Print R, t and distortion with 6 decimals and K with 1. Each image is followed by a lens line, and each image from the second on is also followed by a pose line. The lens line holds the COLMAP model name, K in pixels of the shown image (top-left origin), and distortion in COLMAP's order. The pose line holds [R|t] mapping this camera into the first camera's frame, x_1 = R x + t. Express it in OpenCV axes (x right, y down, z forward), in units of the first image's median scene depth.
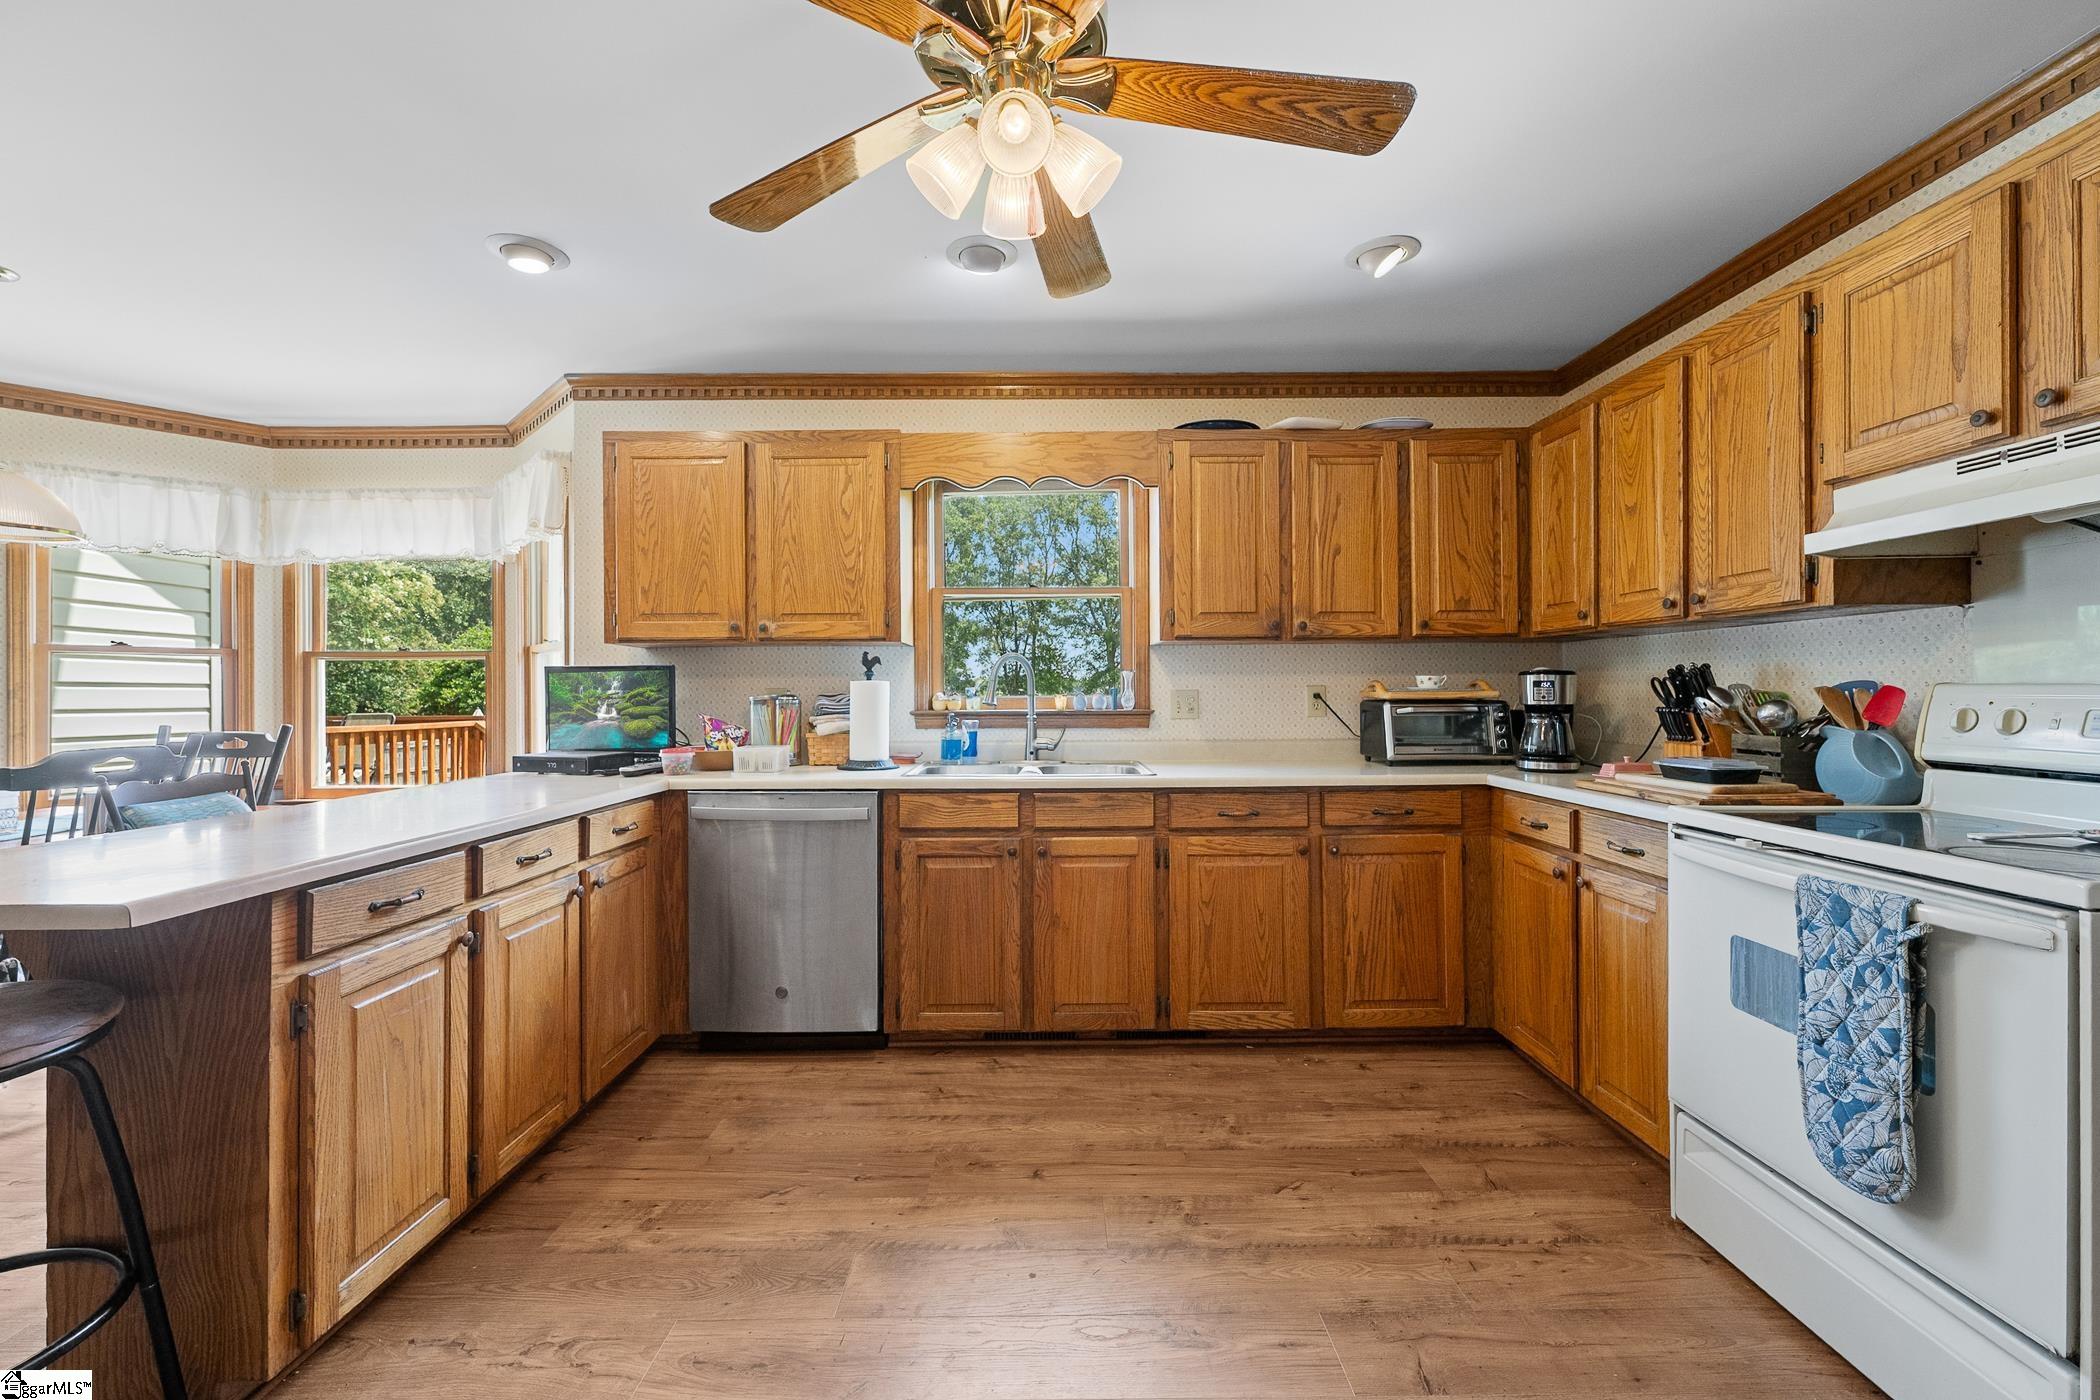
lens RADIAL K [[851.0, 0, 1050.1], [0, 851.0, 685.4], [0, 0, 1]] dist [-0.001685, -0.000481]
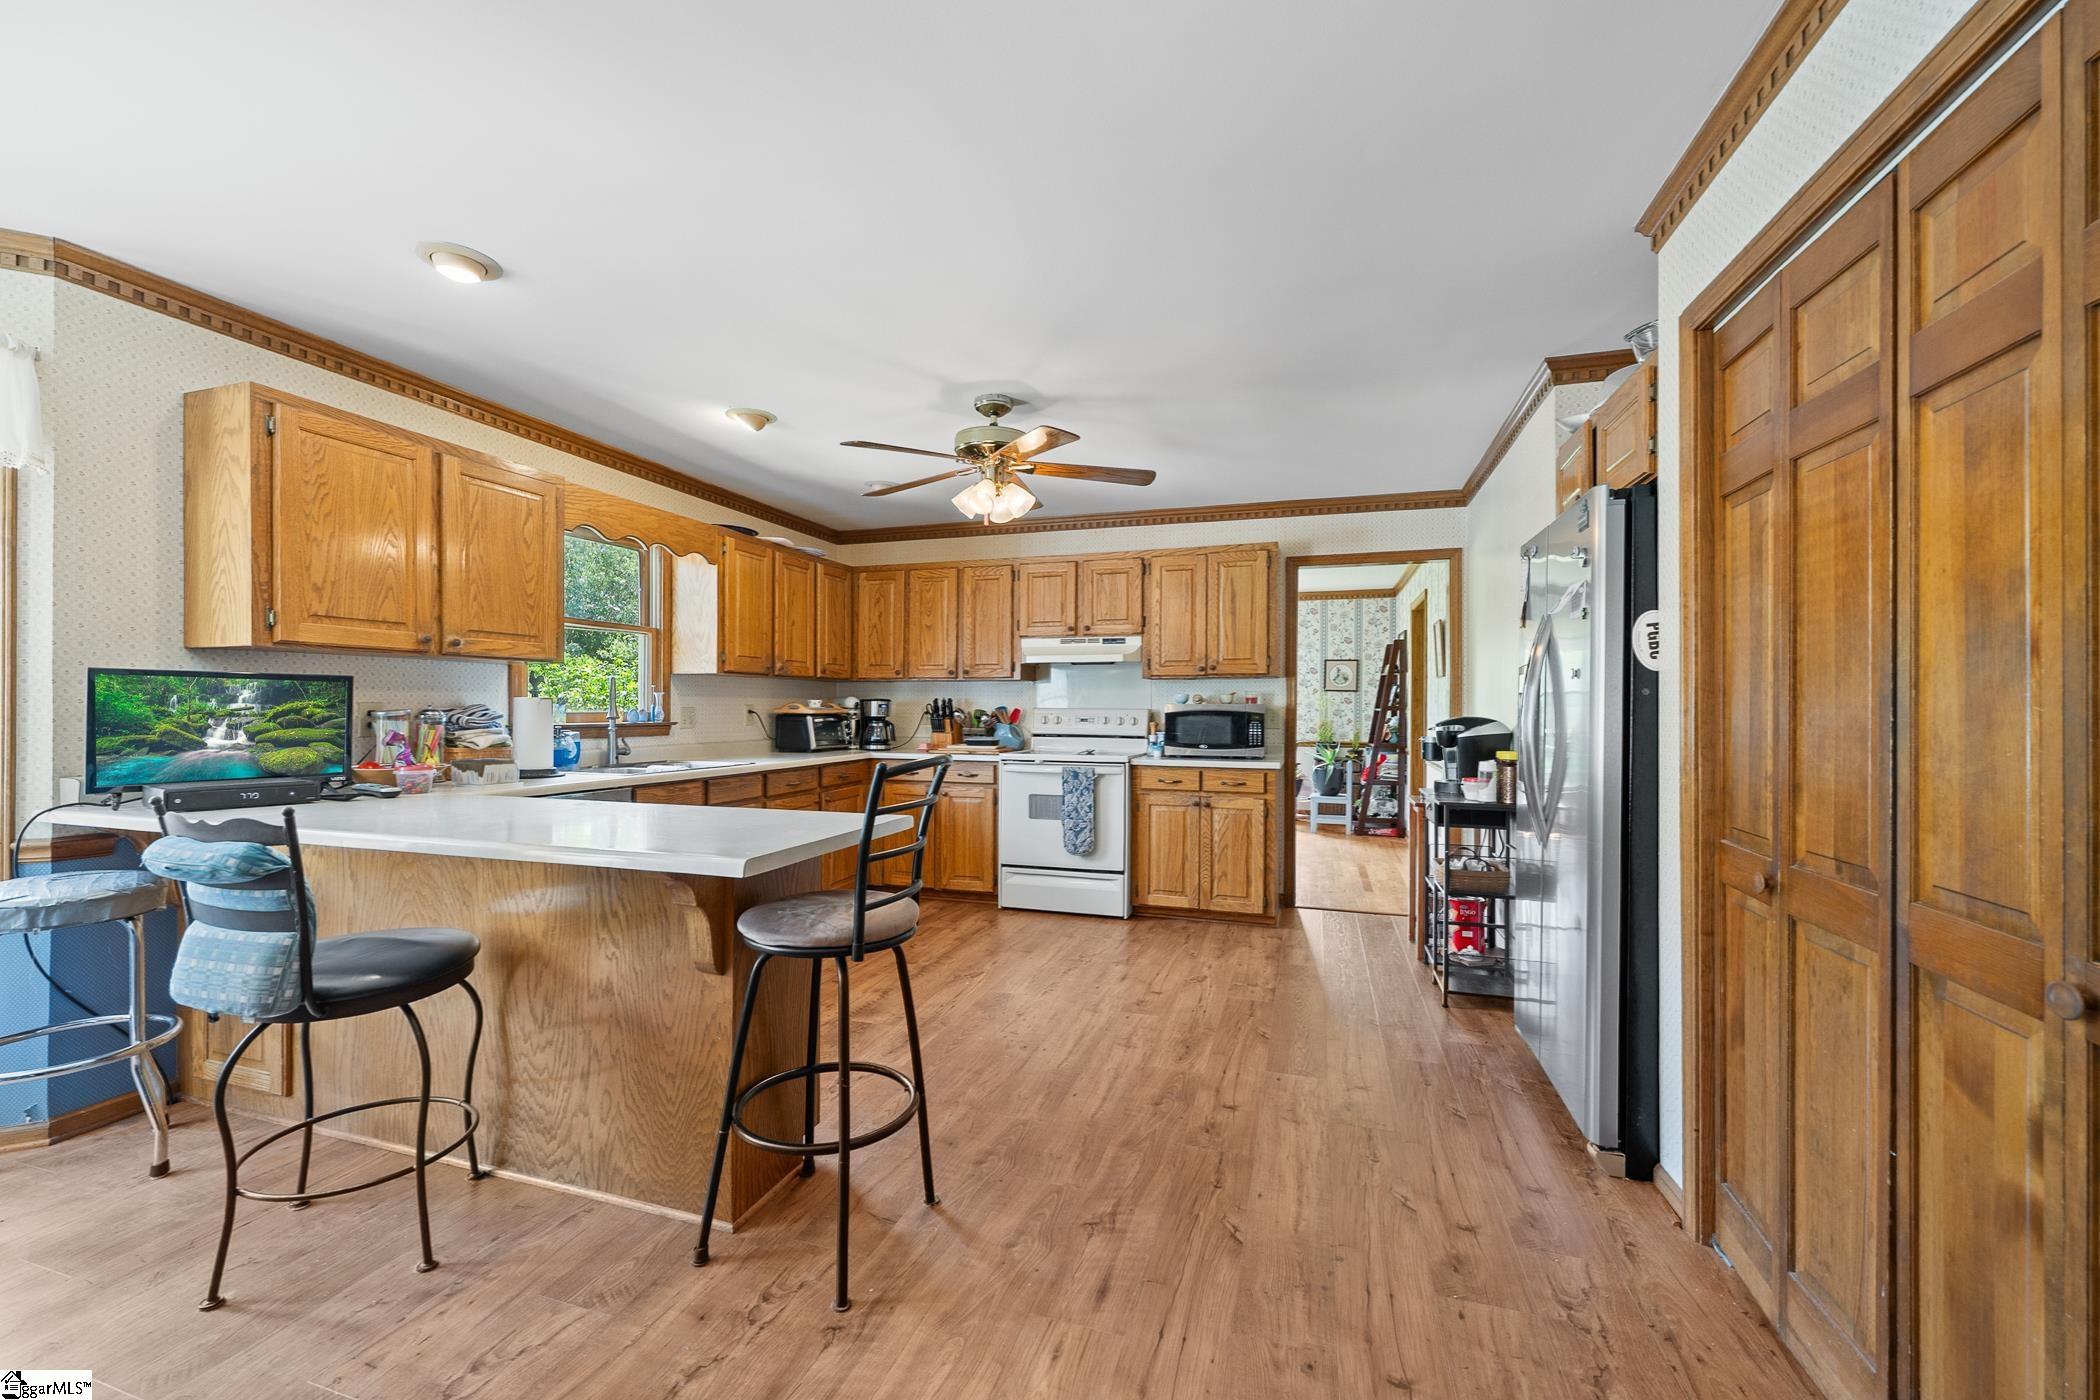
lens RADIAL K [[839.4, 0, 1050.0], [0, 839.4, 700.0], [0, 0, 1]] dist [-0.000471, -0.000007]
pose [[0.304266, 0.015173, 0.952466, -1.056414], [-0.012846, 0.999848, -0.011824, 0.002448], [-0.952501, -0.008637, 0.304414, 0.034558]]
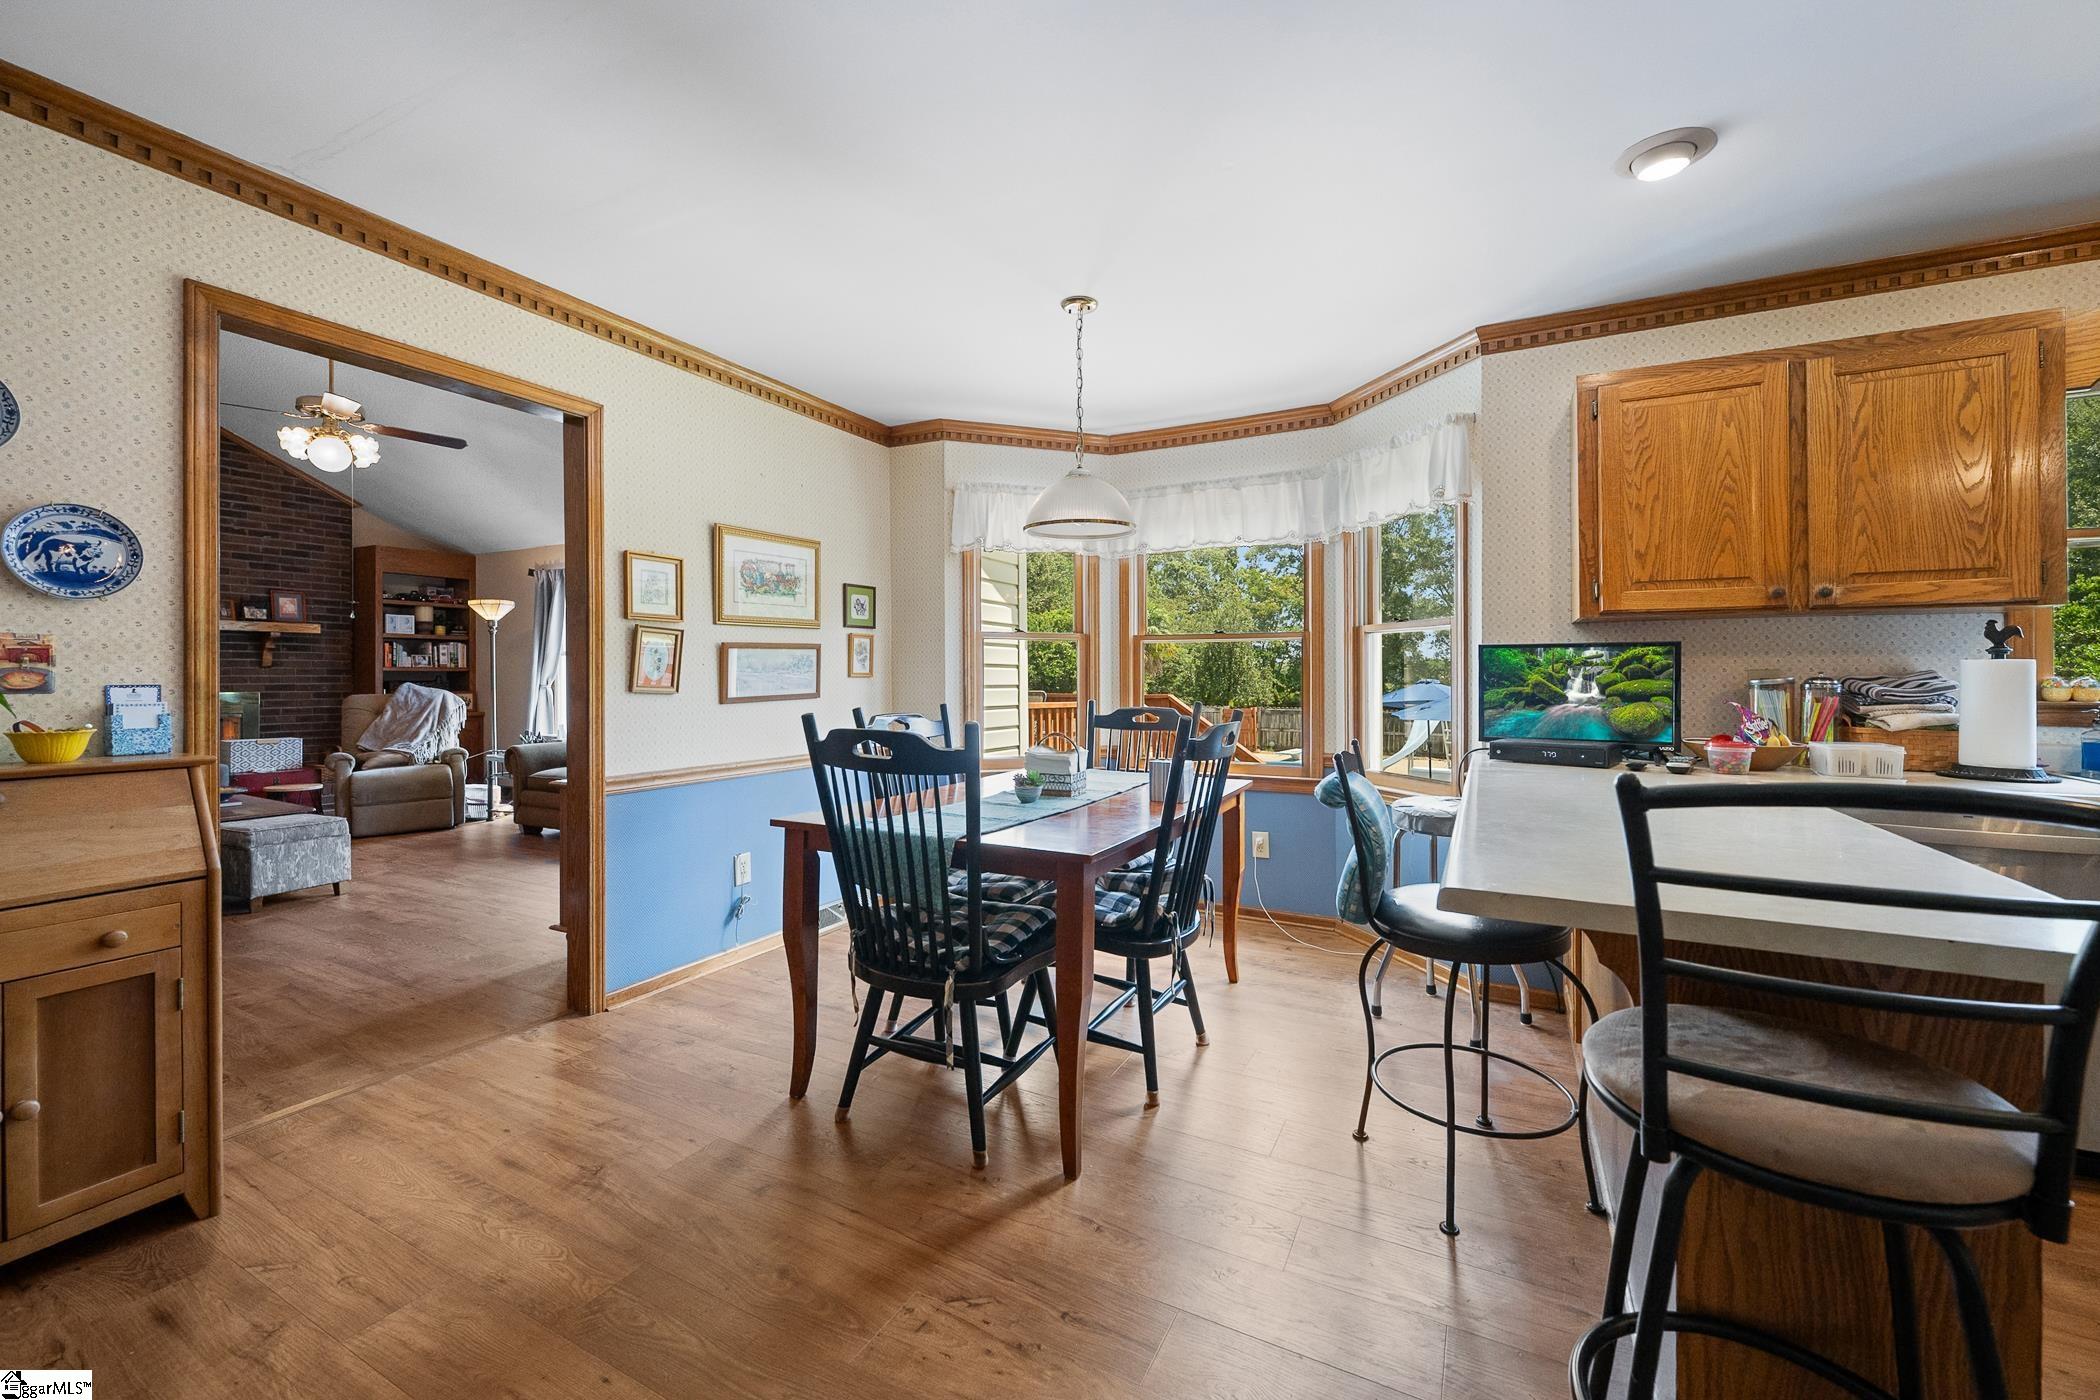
lens RADIAL K [[838.4, 0, 1052.8], [0, 838.4, 679.0], [0, 0, 1]] dist [0.000333, -0.000001]
pose [[0.884290, 0.007728, -0.466874, -0.603238], [-0.002214, 0.999921, 0.012358, 0.004478], [0.466933, -0.009894, 0.884238, -0.022366]]
